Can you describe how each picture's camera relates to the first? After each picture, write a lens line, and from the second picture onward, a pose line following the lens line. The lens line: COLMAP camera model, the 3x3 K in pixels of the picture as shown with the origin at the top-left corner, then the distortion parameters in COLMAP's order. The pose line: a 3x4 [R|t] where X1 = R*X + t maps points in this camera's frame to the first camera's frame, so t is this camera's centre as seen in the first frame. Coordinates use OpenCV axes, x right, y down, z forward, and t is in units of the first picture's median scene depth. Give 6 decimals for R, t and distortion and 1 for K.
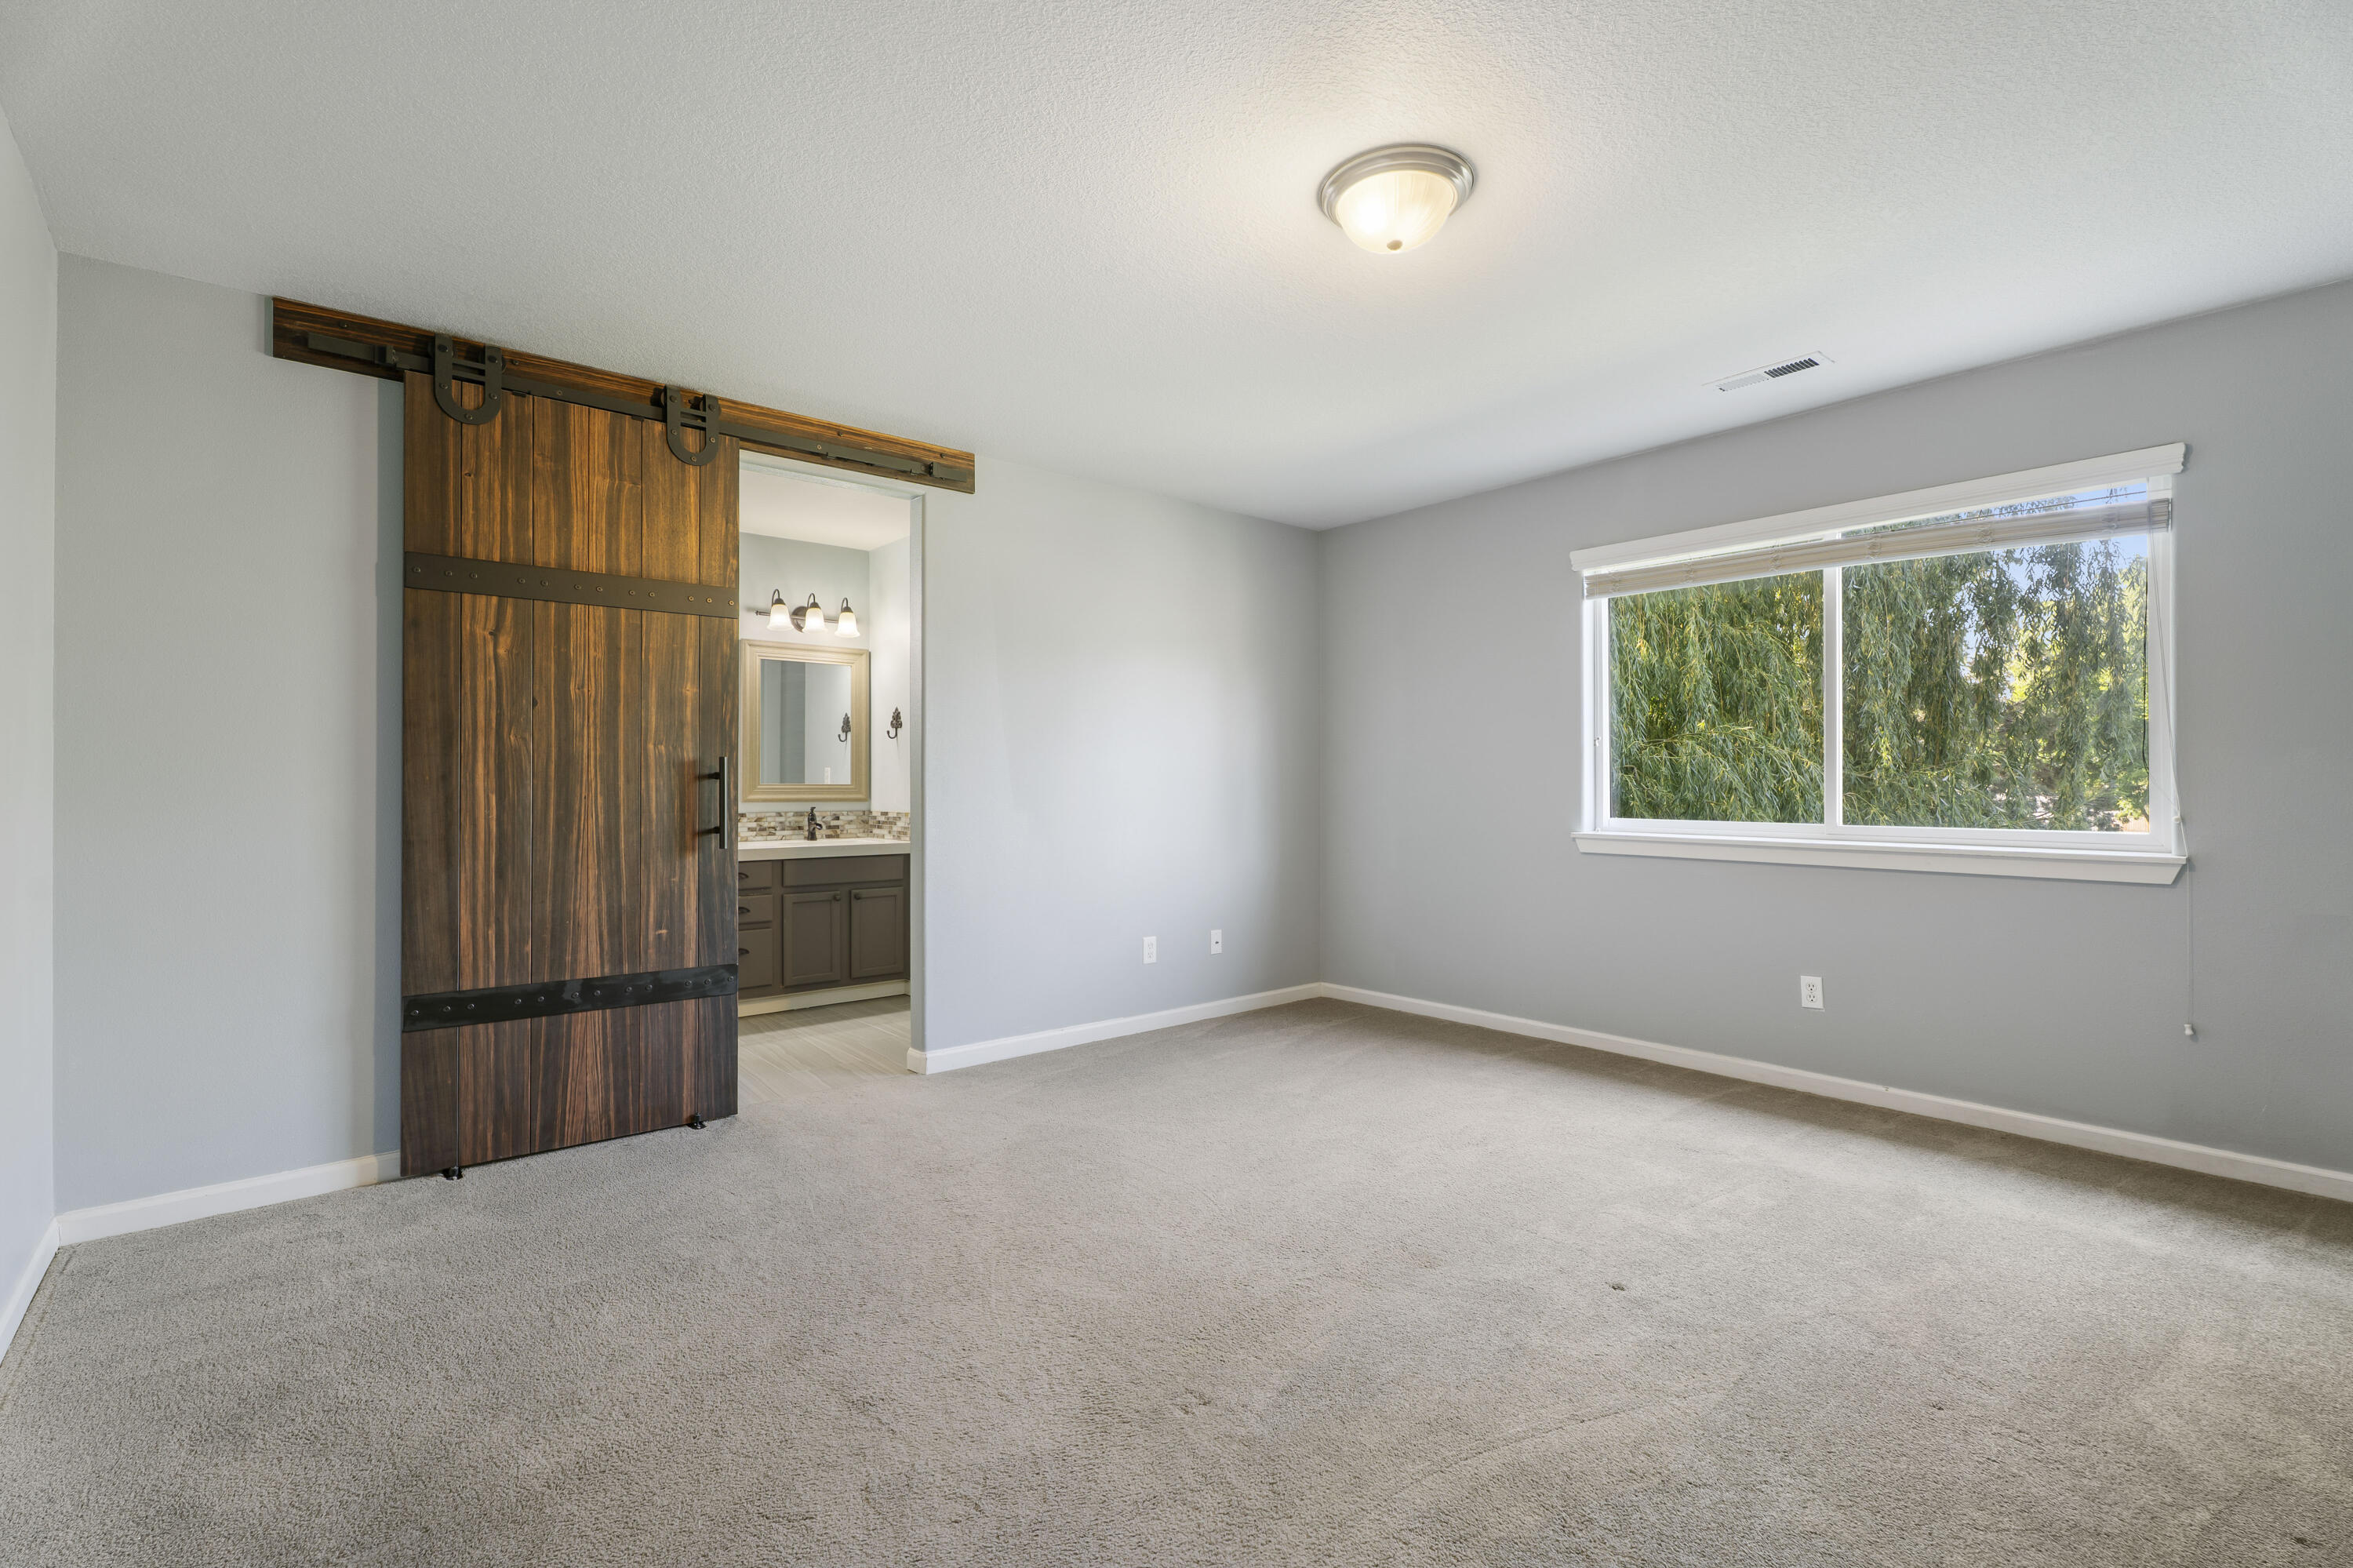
lens RADIAL K [[1050.5, 0, 1164.5], [0, 1050.5, 783.9], [0, 0, 1]] dist [-0.003308, 0.001086]
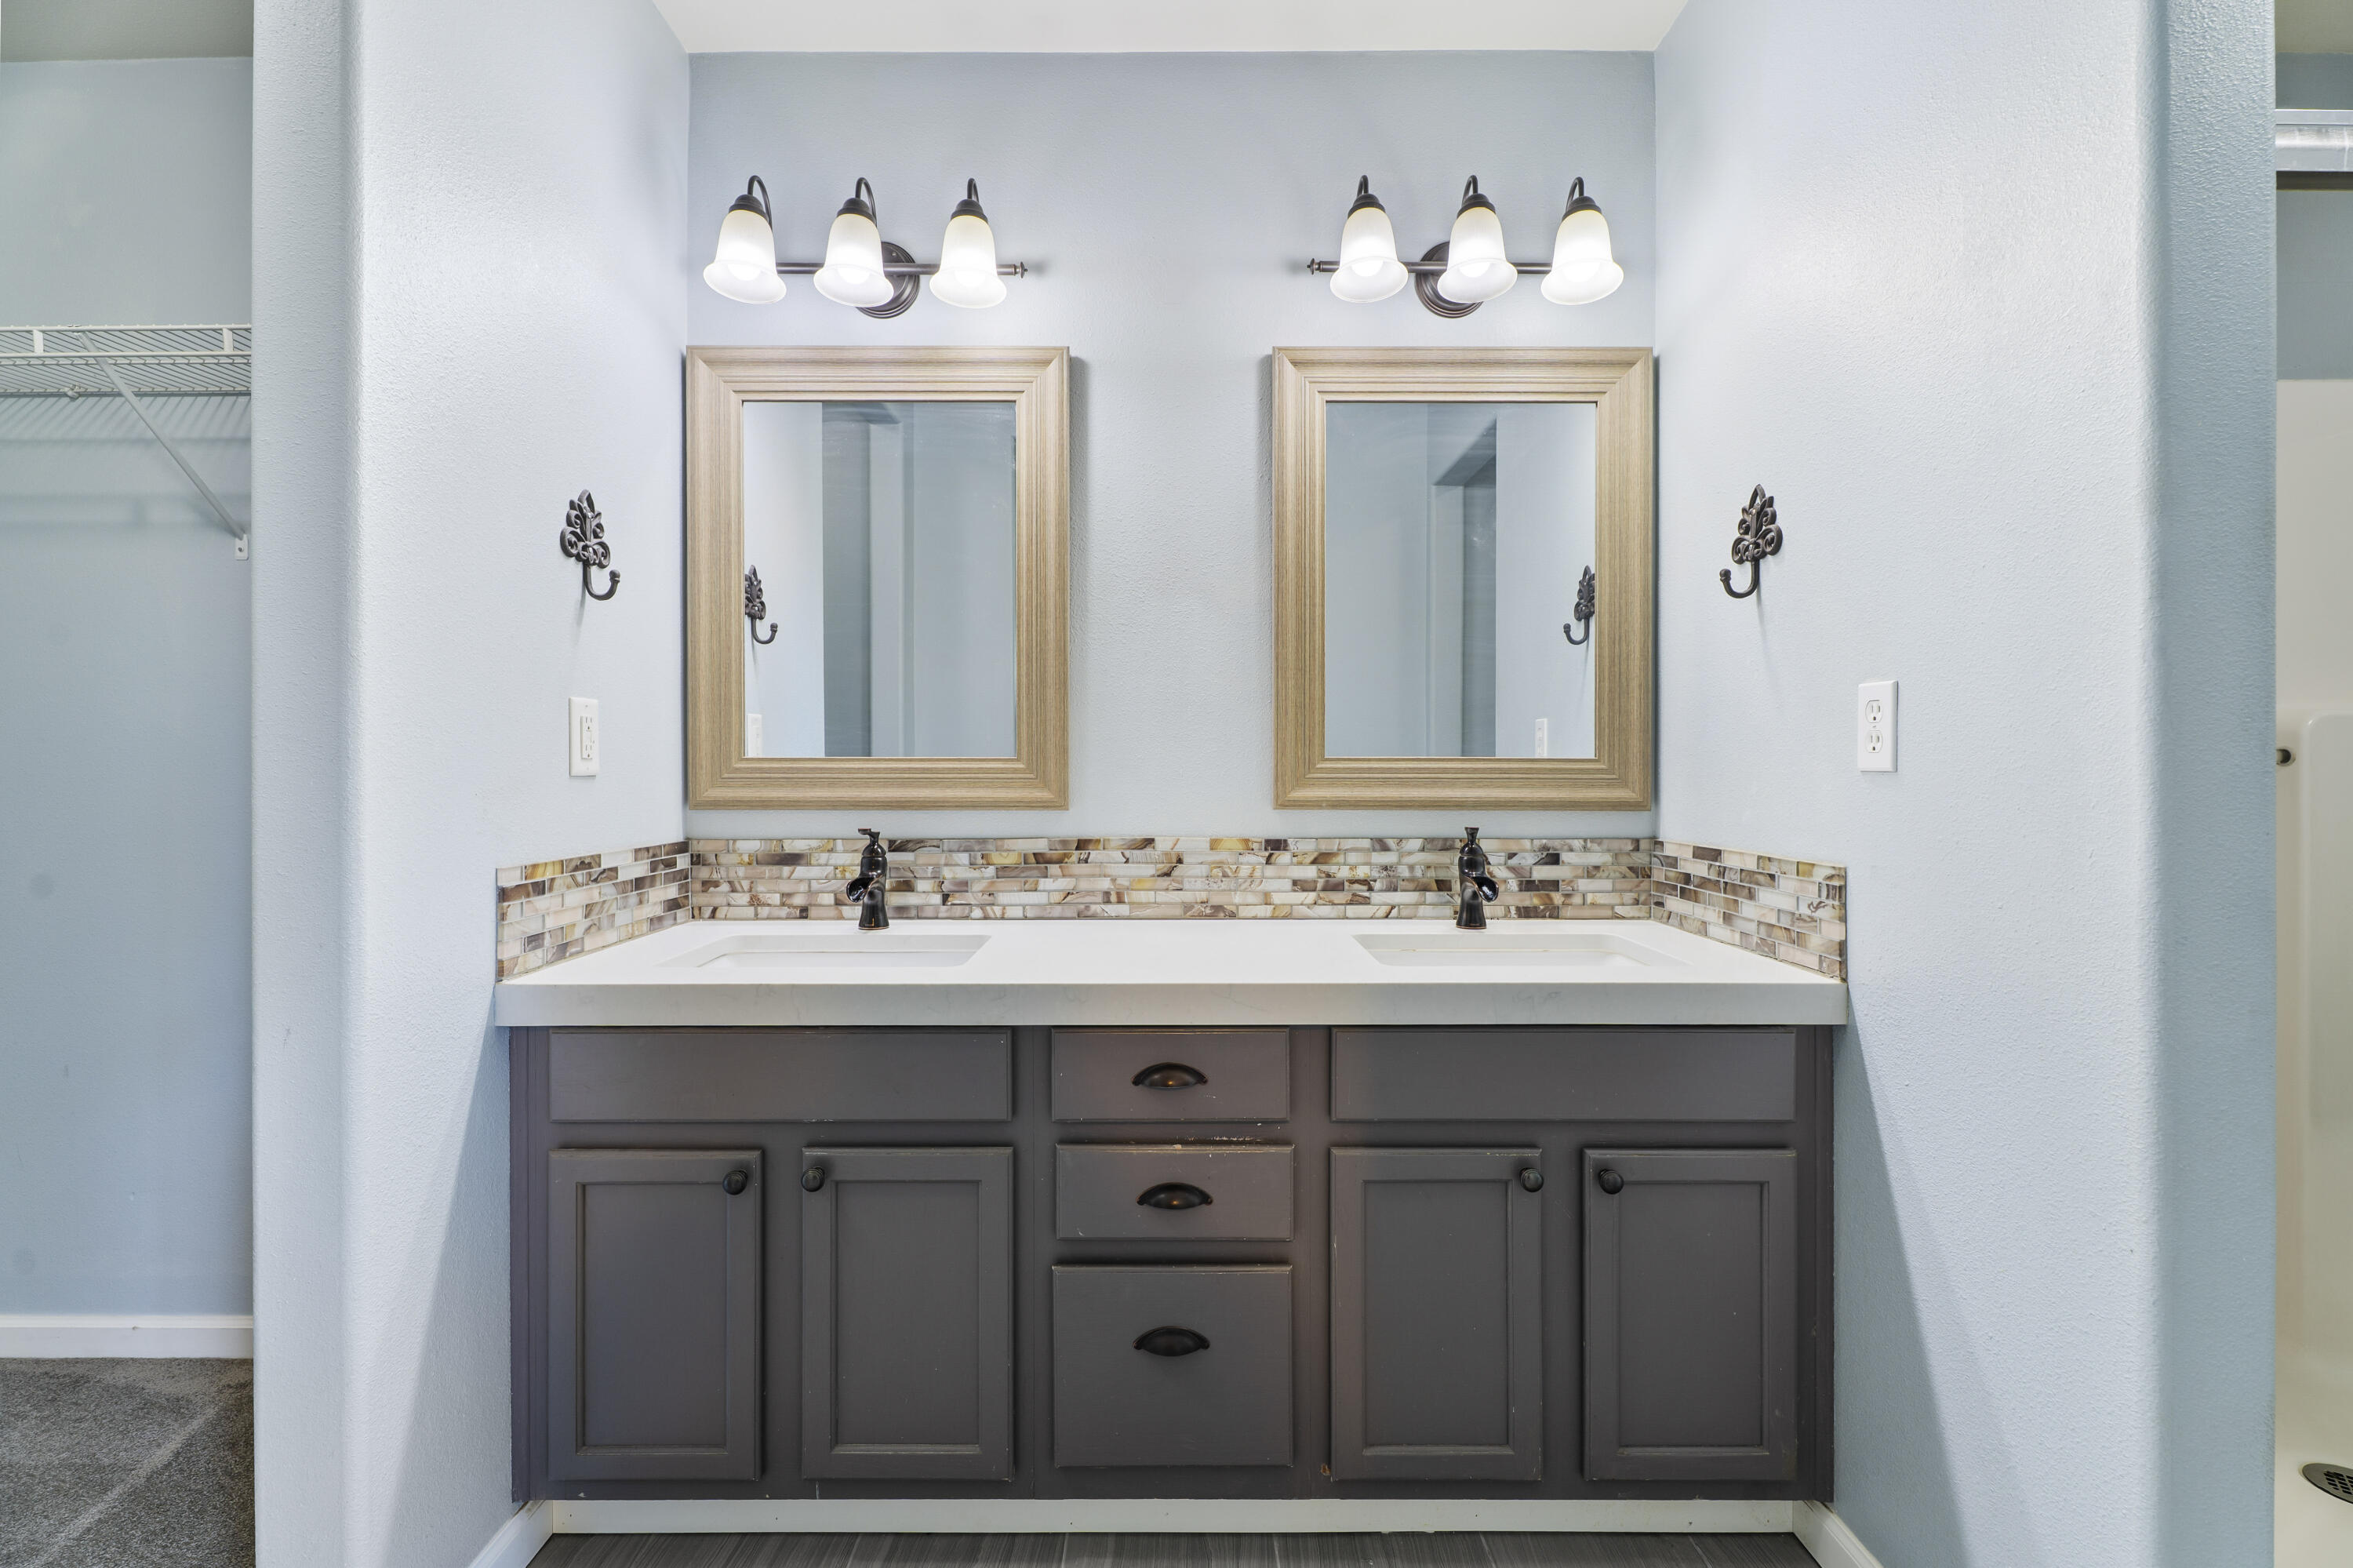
lens RADIAL K [[1050.5, 0, 1161.7], [0, 1050.5, 774.2], [0, 0, 1]] dist [-0.003308, 0.001086]
pose [[0.761143, 0.002753, -0.648579, -0.192625], [0.002095, 0.999975, 0.006703, 0.003103], [0.648581, -0.006461, 0.761118, 0.675770]]
